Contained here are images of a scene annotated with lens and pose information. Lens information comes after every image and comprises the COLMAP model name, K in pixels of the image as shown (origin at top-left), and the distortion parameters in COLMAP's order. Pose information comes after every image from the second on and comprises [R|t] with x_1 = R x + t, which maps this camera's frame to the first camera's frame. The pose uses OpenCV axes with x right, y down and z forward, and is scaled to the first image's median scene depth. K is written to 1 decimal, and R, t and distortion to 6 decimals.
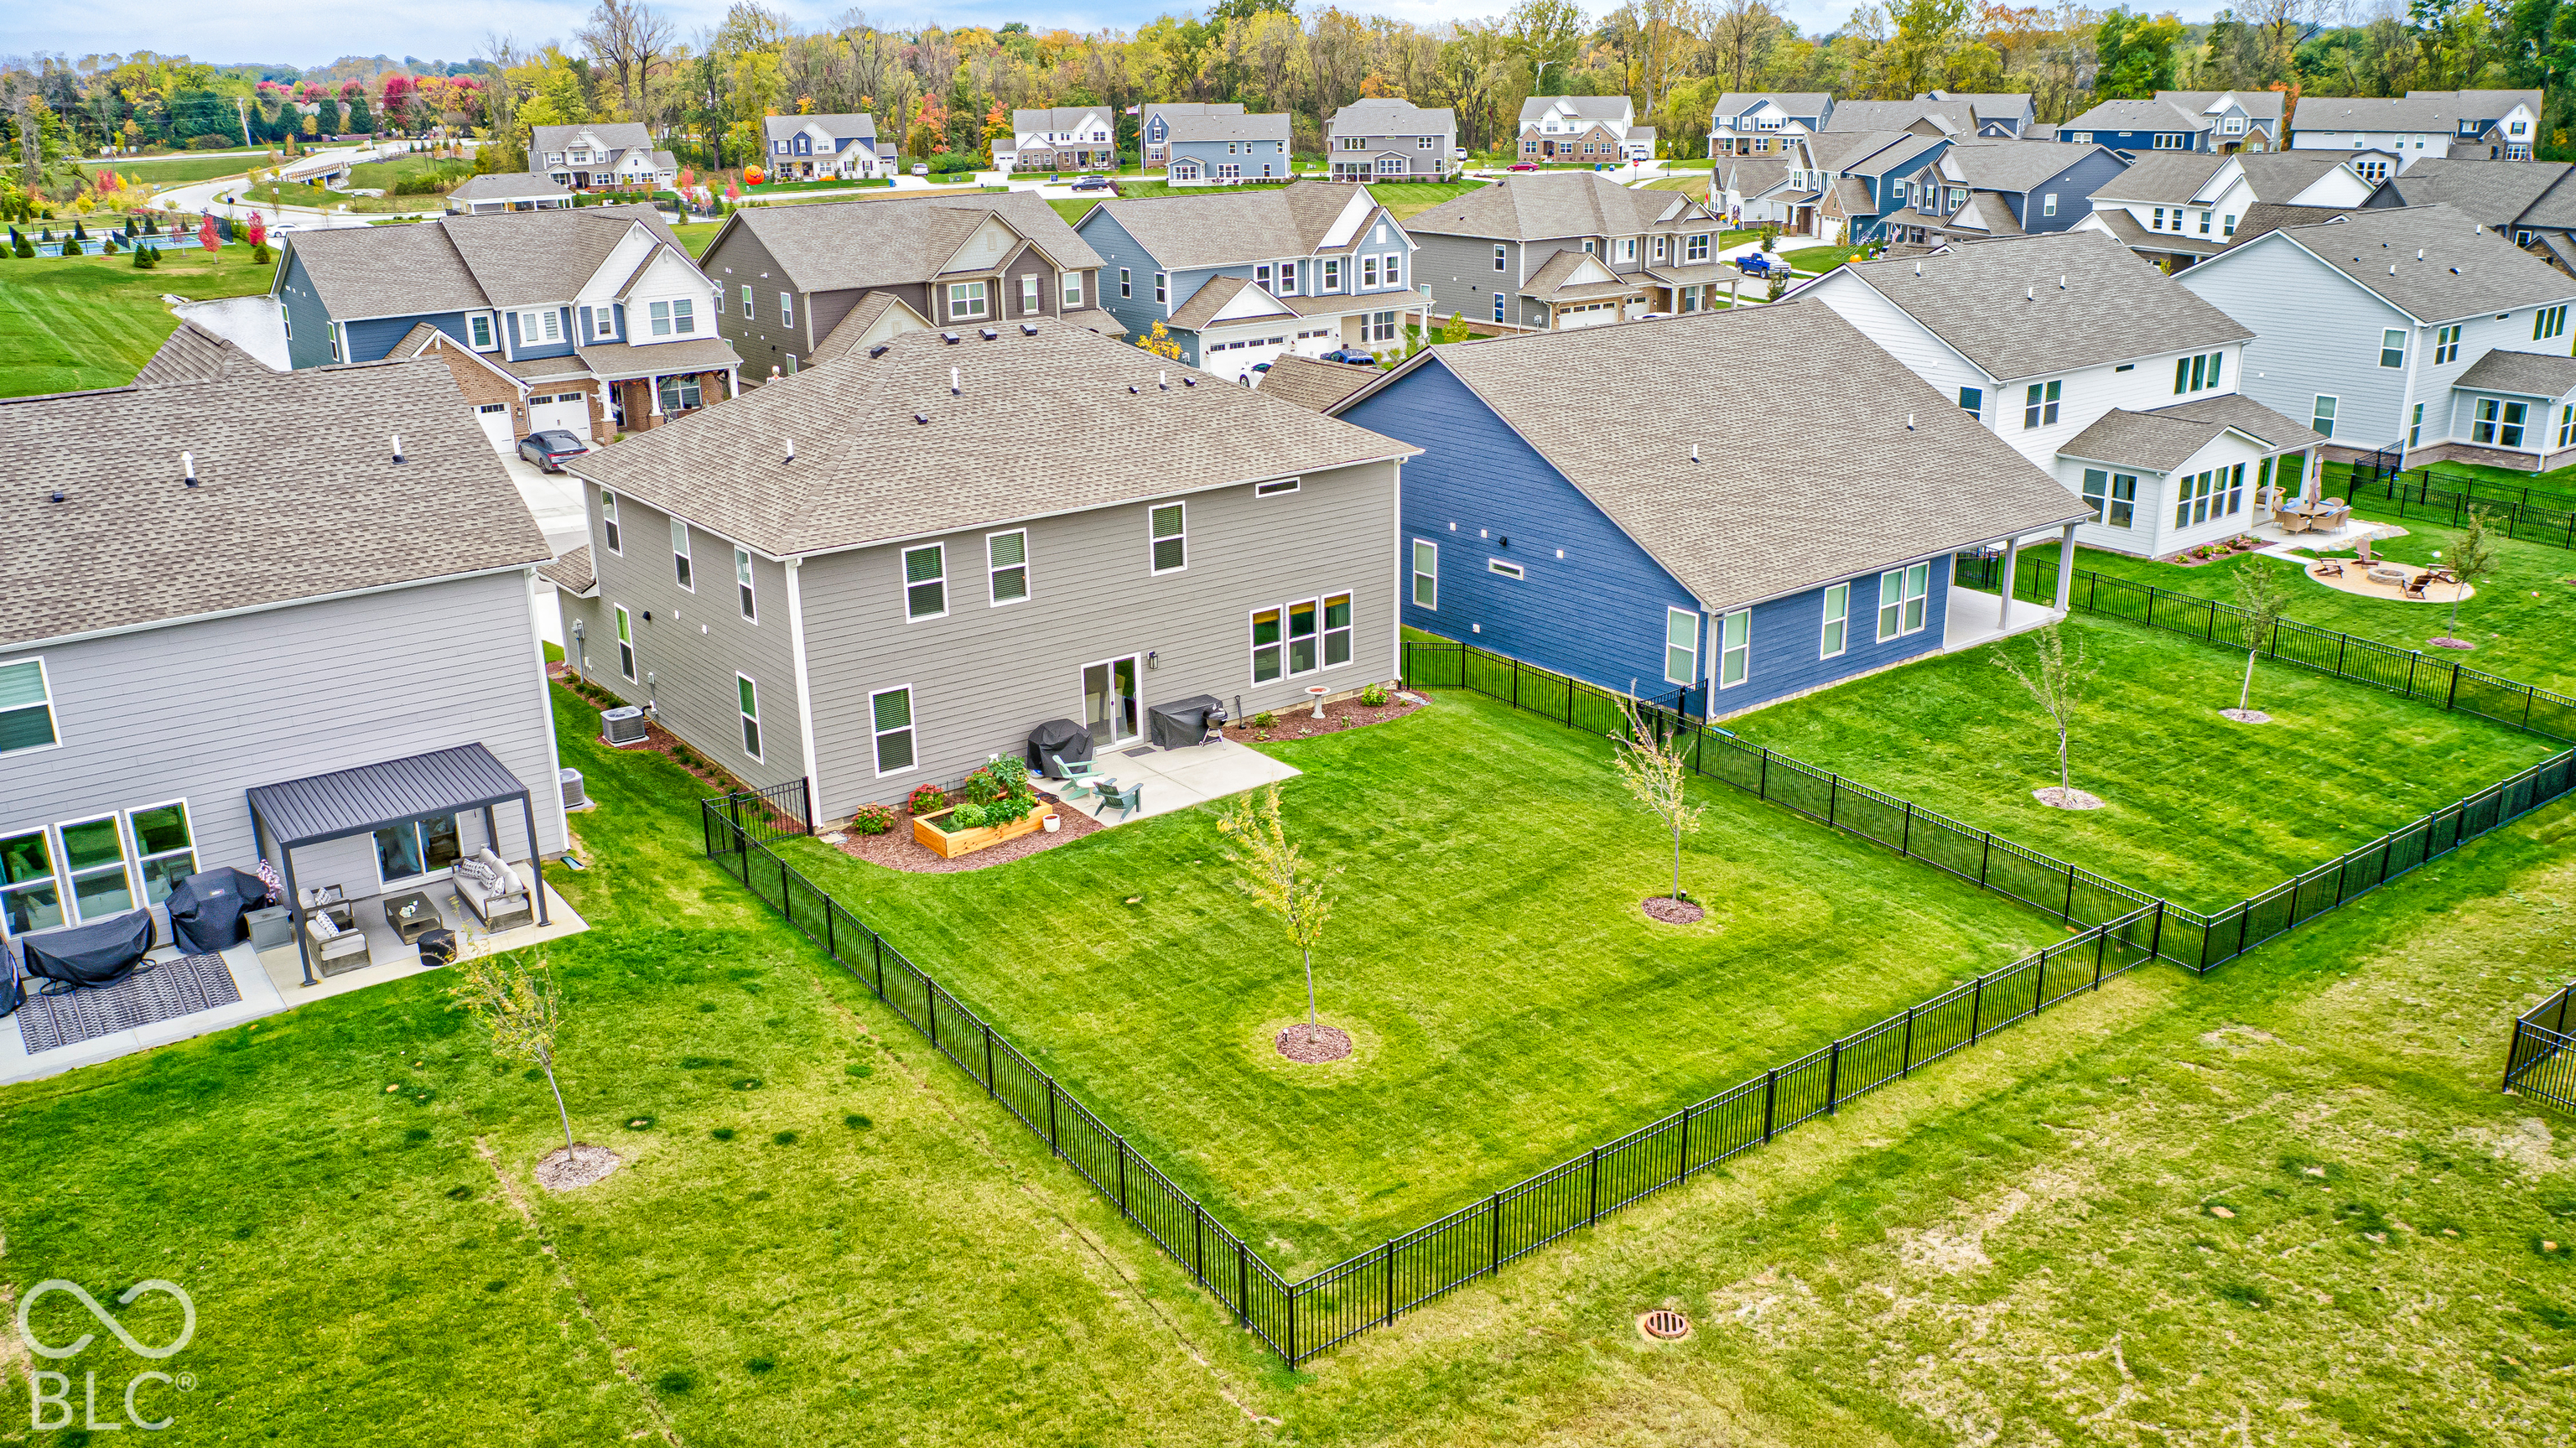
lens RADIAL K [[2000.7, 0, 1286.3], [0, 2000.7, 677.1], [0, 0, 1]] dist [-0.044710, 0.011283]
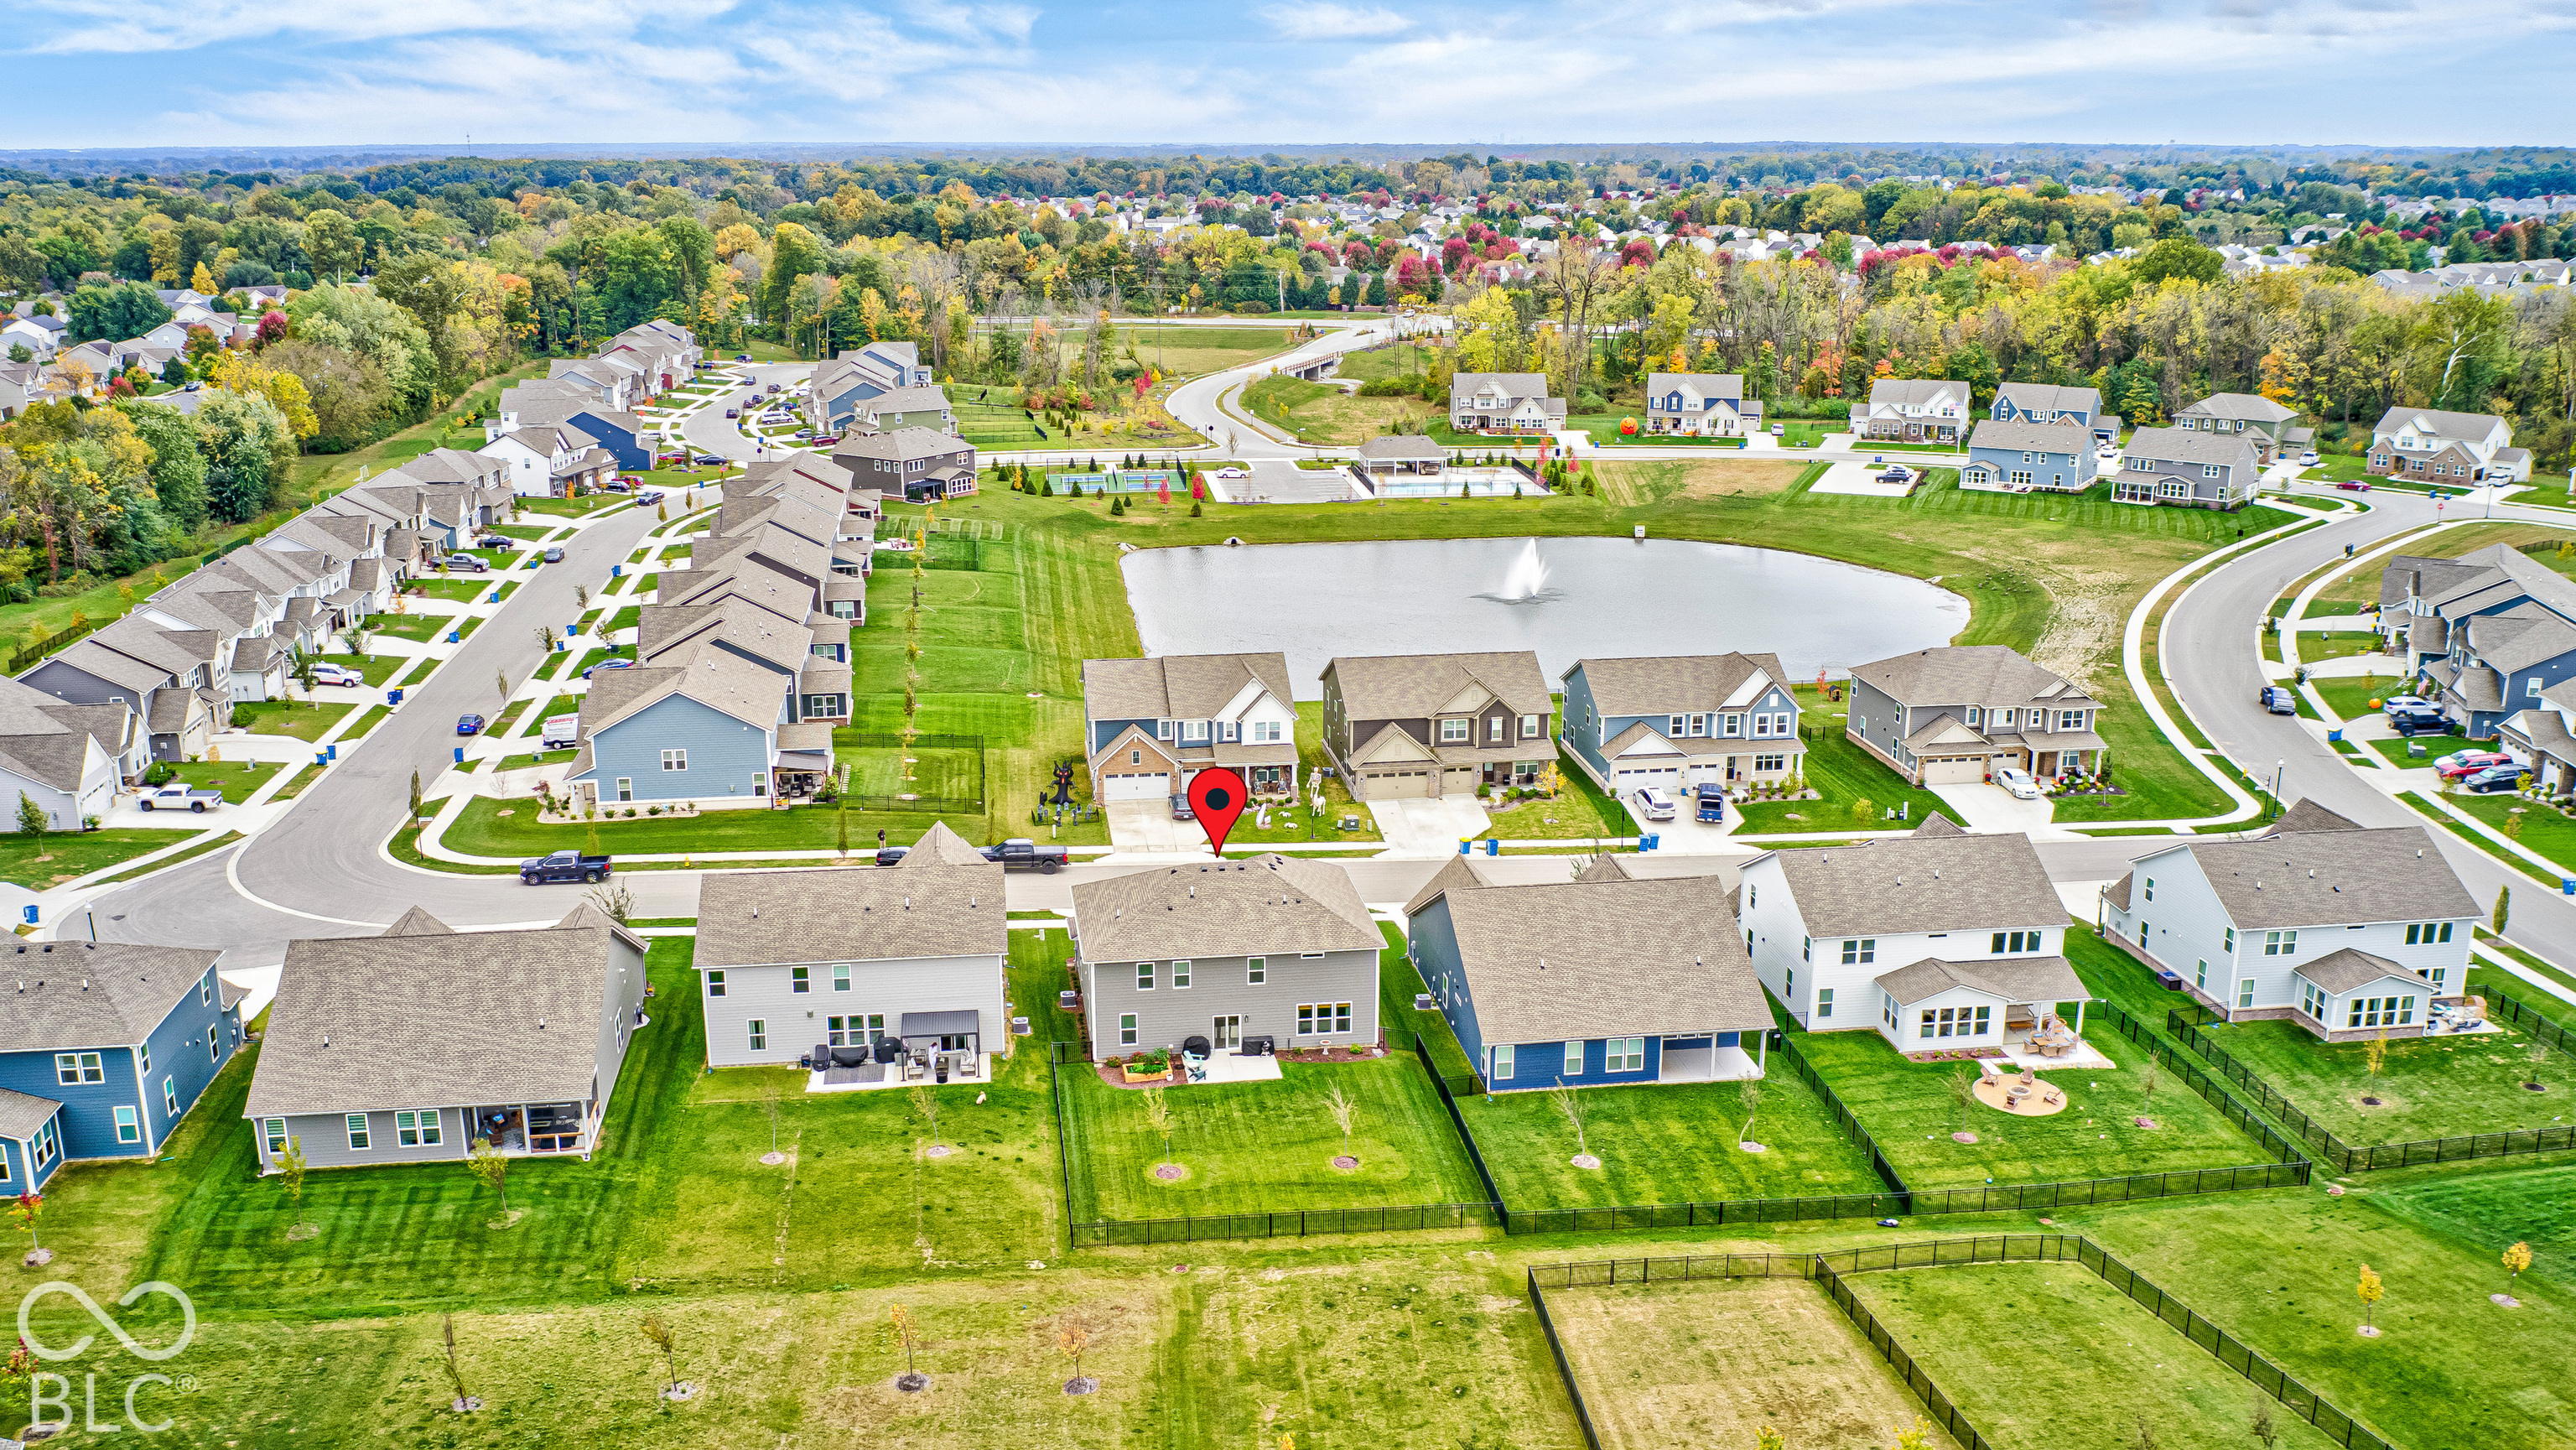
lens RADIAL K [[2080.7, 0, 1288.0], [0, 2080.7, 725.0], [0, 0, 1]] dist [-0.031149, -0.001011]
pose [[0.882645, 0.139195, -0.448957, 0.606634], [-0.160357, 0.987016, -0.009245, -0.196938], [0.441841, 0.080153, 0.893506, -0.723193]]
